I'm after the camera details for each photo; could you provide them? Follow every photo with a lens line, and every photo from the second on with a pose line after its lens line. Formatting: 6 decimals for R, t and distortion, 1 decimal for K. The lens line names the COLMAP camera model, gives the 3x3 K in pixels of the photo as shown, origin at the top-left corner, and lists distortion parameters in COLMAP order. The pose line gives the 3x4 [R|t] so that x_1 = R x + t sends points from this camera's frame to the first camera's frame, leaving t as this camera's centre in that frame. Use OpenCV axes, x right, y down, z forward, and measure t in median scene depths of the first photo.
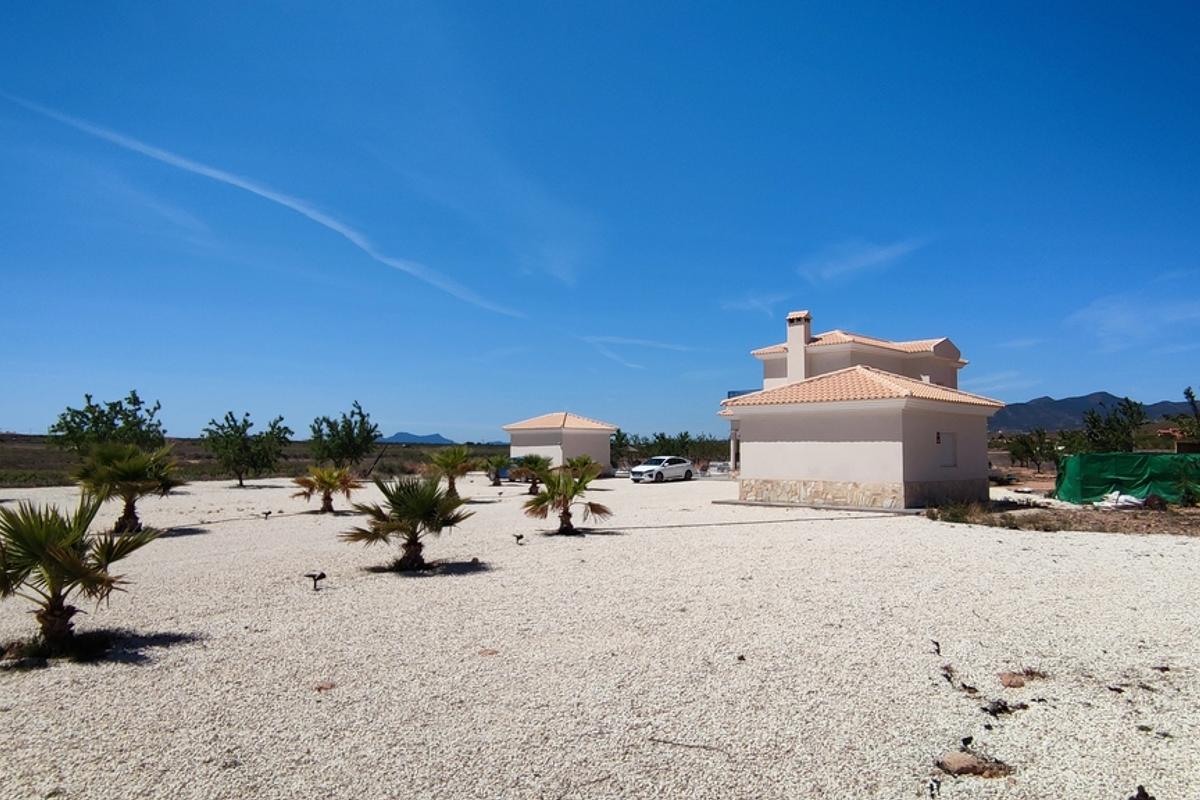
lens RADIAL K [[811.1, 0, 603.4], [0, 811.1, 430.3], [0, 0, 1]] dist [0.004005, -0.001207]
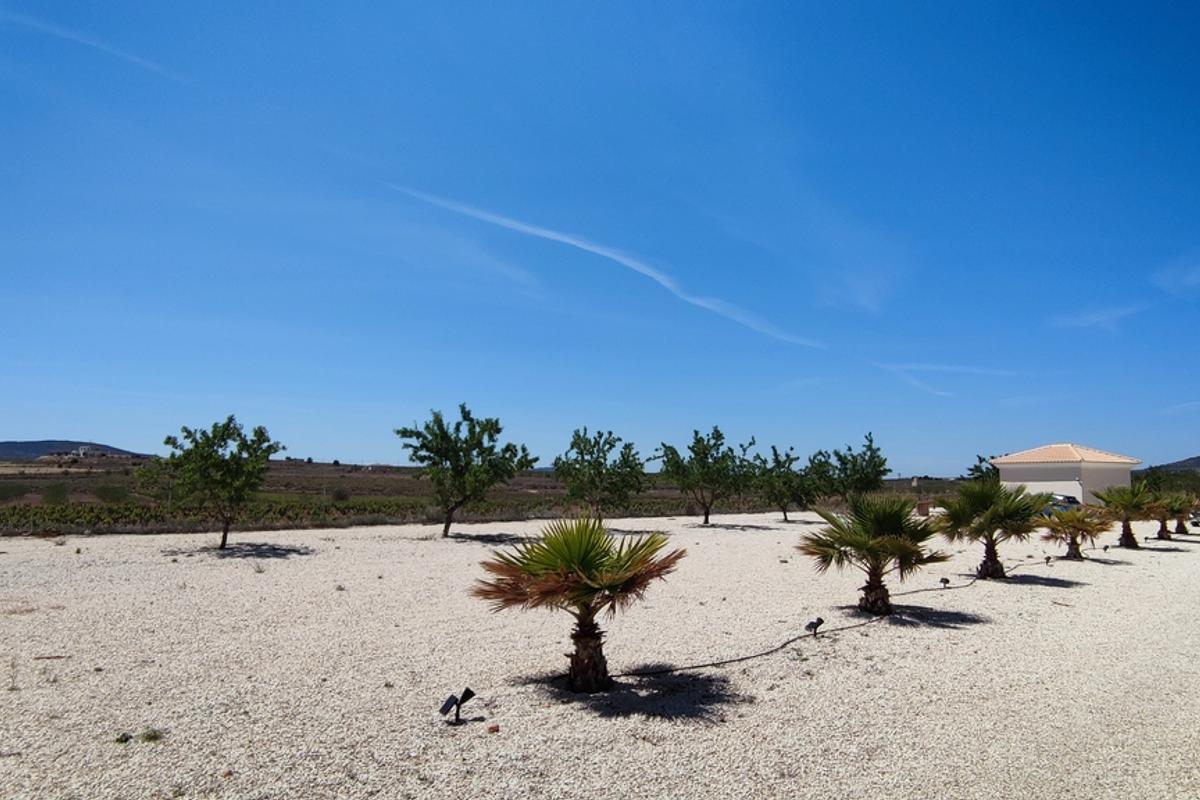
lens RADIAL K [[811.1, 0, 612.6], [0, 811.1, 397.6], [0, 0, 1]] dist [0.004005, -0.001207]
pose [[0.941108, -0.027105, -0.337017, -0.265076], [0.000080, 0.996799, -0.079946, -0.002106], [0.338106, 0.075211, 0.938098, -0.011917]]
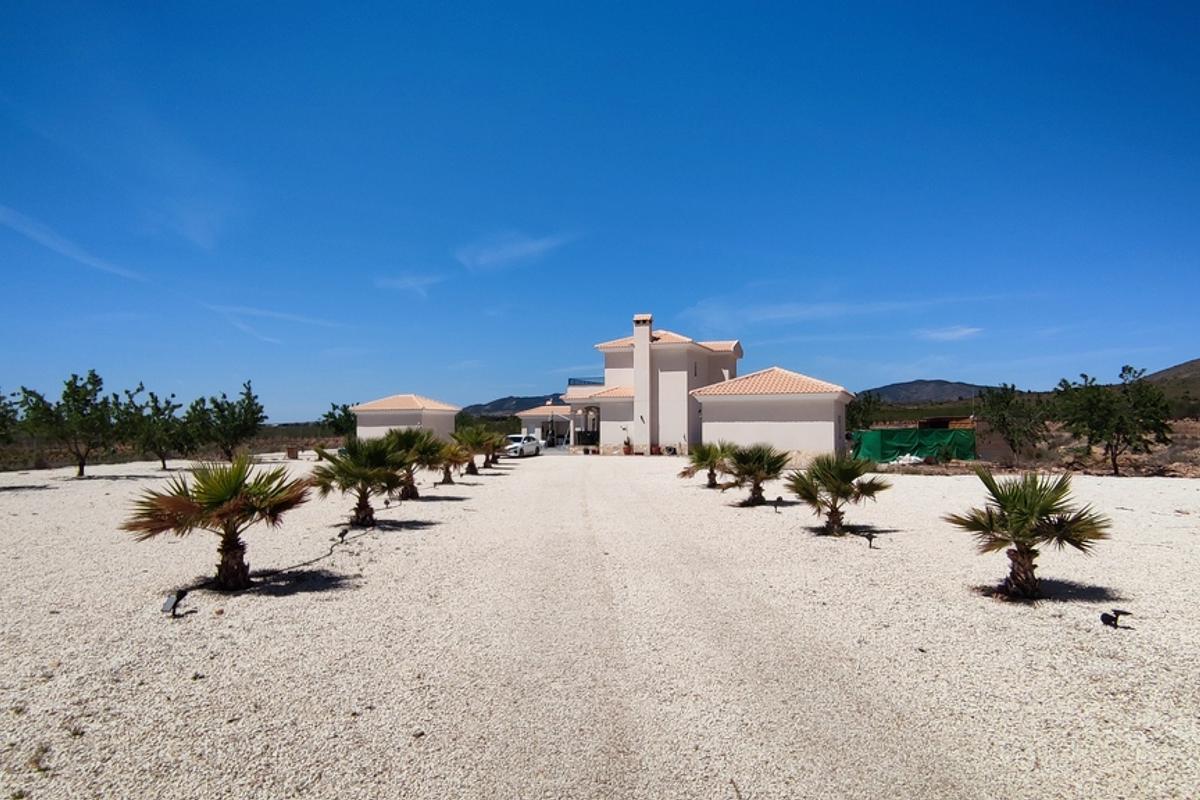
lens RADIAL K [[811.1, 0, 594.3], [0, 811.1, 406.8], [0, 0, 1]] dist [0.004005, -0.001207]
pose [[0.911715, 0.003868, 0.410806, -0.325166], [-0.002574, 0.999990, -0.003702, -0.003070], [-0.410816, 0.002318, 0.911715, -0.081581]]
